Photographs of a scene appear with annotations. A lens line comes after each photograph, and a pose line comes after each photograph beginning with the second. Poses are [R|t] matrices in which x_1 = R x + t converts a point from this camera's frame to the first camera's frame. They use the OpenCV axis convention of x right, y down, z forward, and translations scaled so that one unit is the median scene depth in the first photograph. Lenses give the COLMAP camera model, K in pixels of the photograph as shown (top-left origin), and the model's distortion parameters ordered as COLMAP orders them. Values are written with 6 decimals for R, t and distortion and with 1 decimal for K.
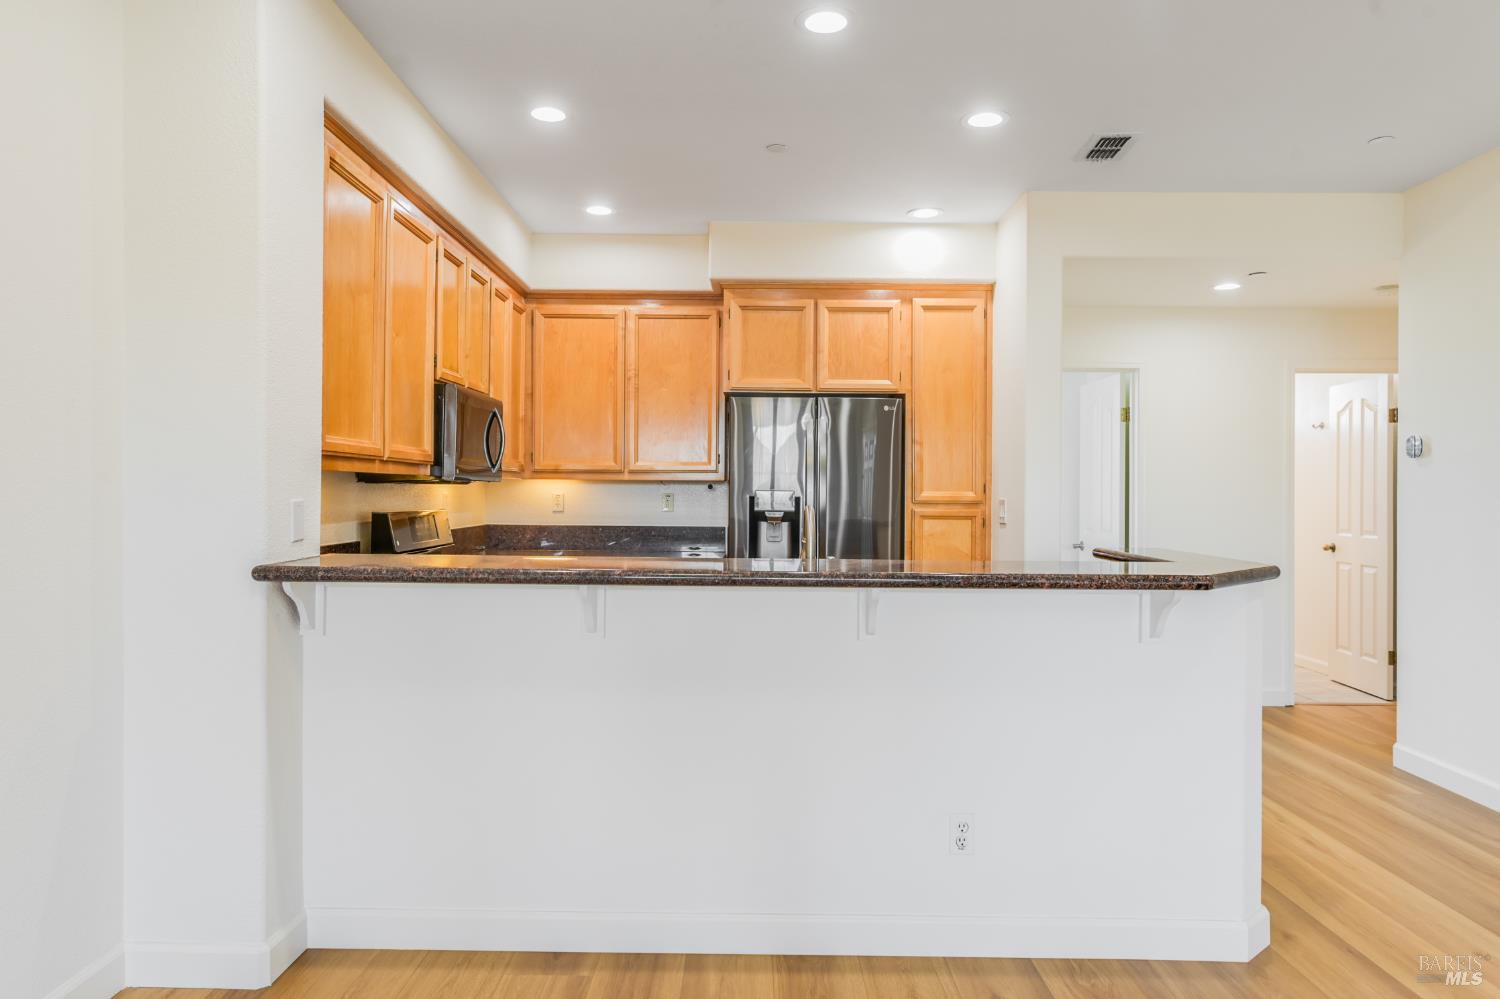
lens RADIAL K [[956.3, 0, 747.4], [0, 956.3, 495.1], [0, 0, 1]] dist [0.005901, 0.001361]
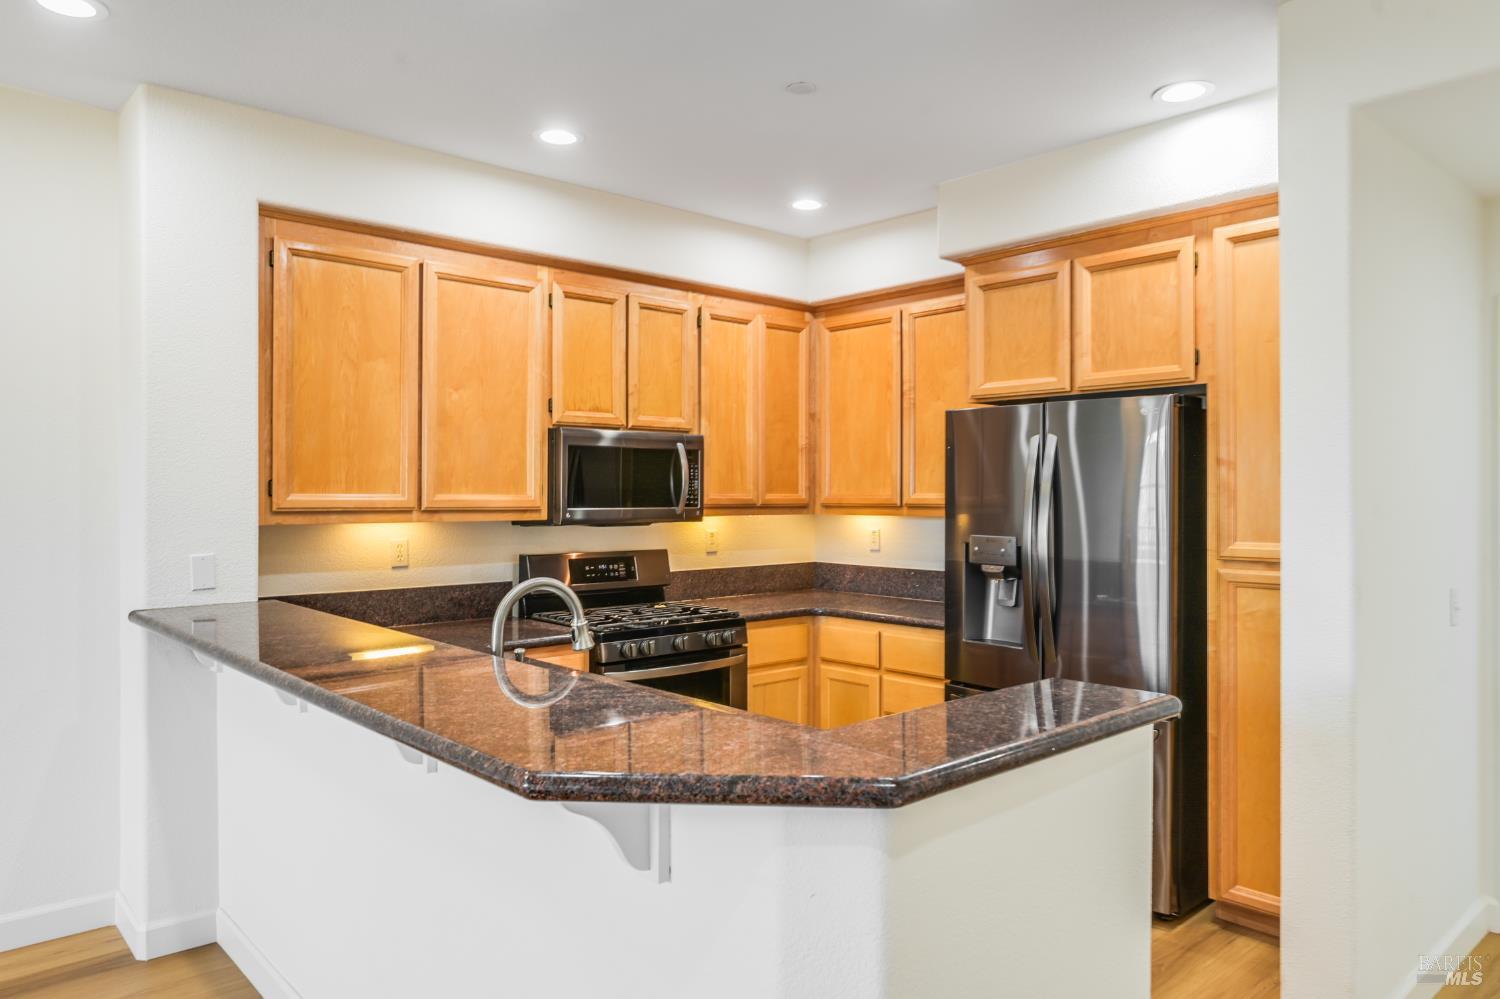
lens RADIAL K [[1009.4, 0, 756.1], [0, 1009.4, 496.5], [0, 0, 1]] dist [0.006405, 0.003540]
pose [[0.664347, -0.003670, -0.747416, 0.460216], [0.000285, 0.999989, -0.004656, -0.030364], [0.747425, 0.002880, 0.664340, 0.346336]]
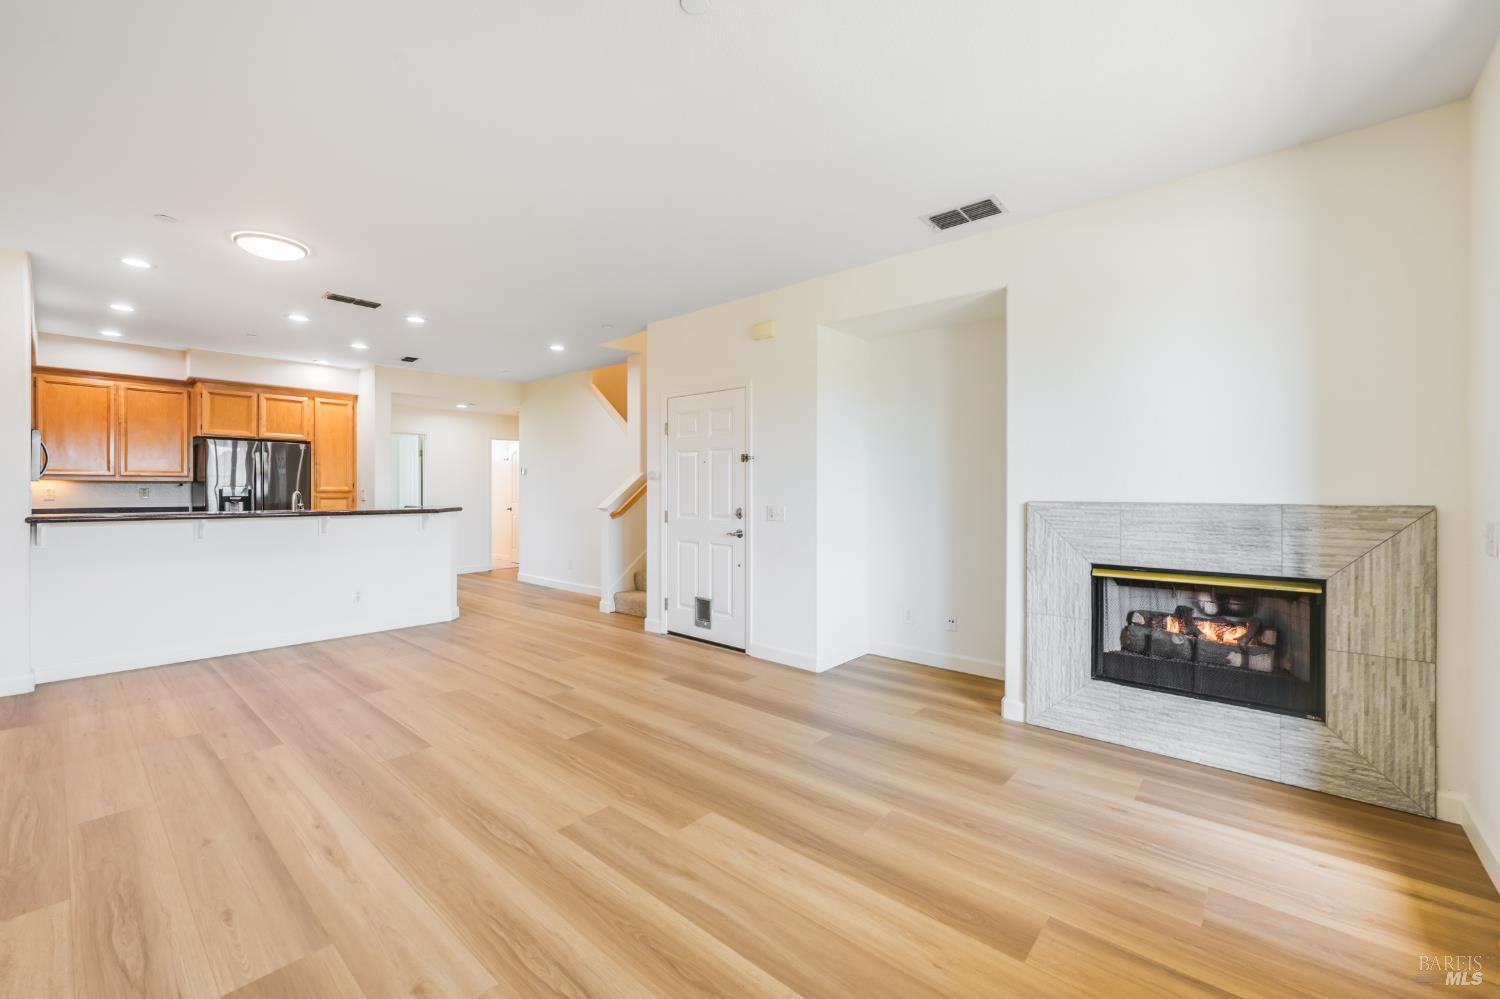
lens RADIAL K [[603.0, 0, 738.0], [0, 603.0, 487.2], [0, 0, 1]] dist [0.010573, -0.000231]
pose [[0.665395, -0.004070, 0.746480, -0.215307], [0.006791, 0.999977, -0.000601, 0.004767], [-0.746461, 0.005469, 0.665407, -0.629344]]
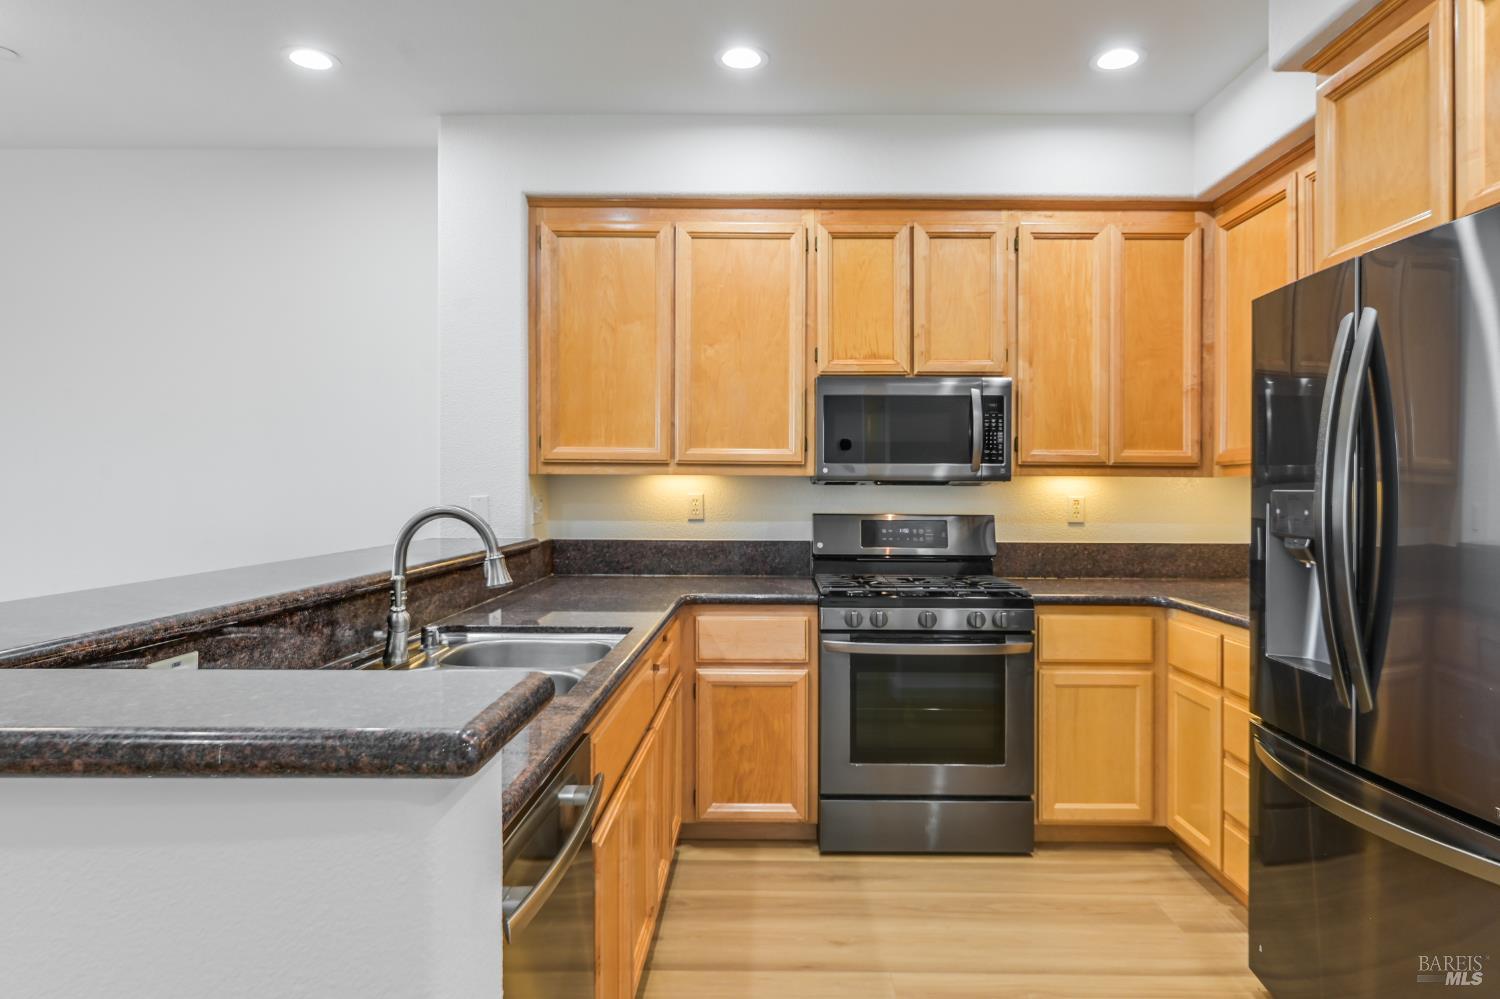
lens RADIAL K [[899.1, 0, 759.7], [0, 899.1, 498.6], [0, 0, 1]] dist [0.001488, 0.000019]
pose [[-0.018600, 0.005351, -0.999813, 0.431699], [-0.010857, 0.999926, 0.005553, -0.001439], [0.999768, 0.010958, -0.018541, 0.728905]]
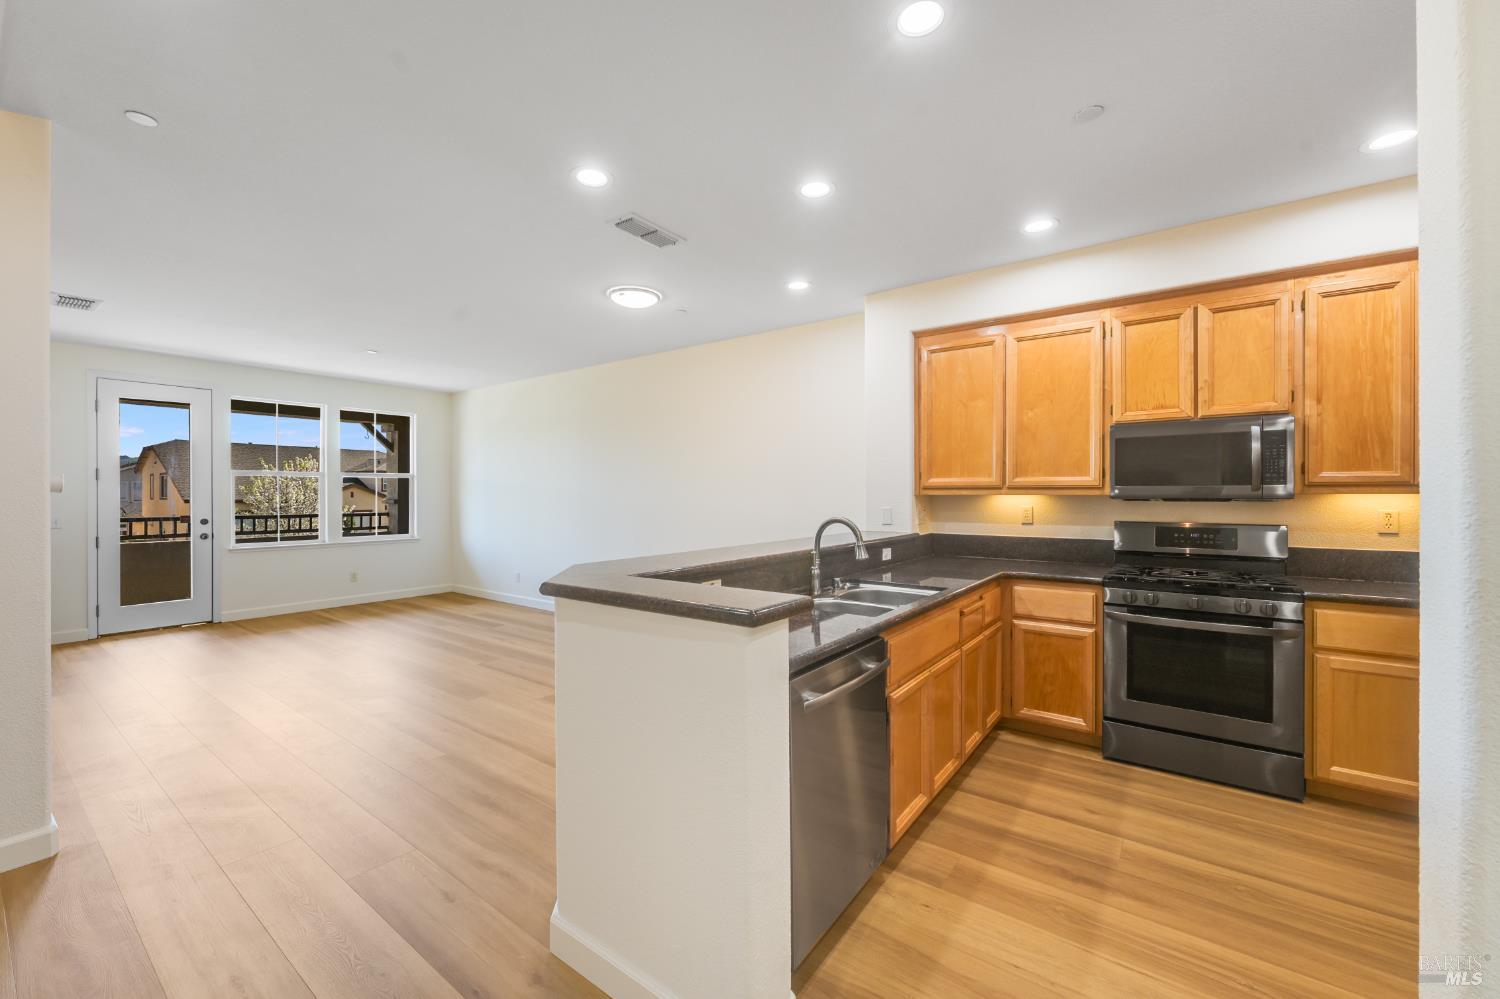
lens RADIAL K [[590.6, 0, 753.2], [0, 590.6, 503.0], [0, 0, 1]] dist [0.006393, -0.000185]
pose [[-0.591411, 0.006119, -0.806347, 0.492283], [-0.006144, 0.999908, 0.012095, -0.012110], [0.806347, 0.012107, -0.591319, 0.824406]]
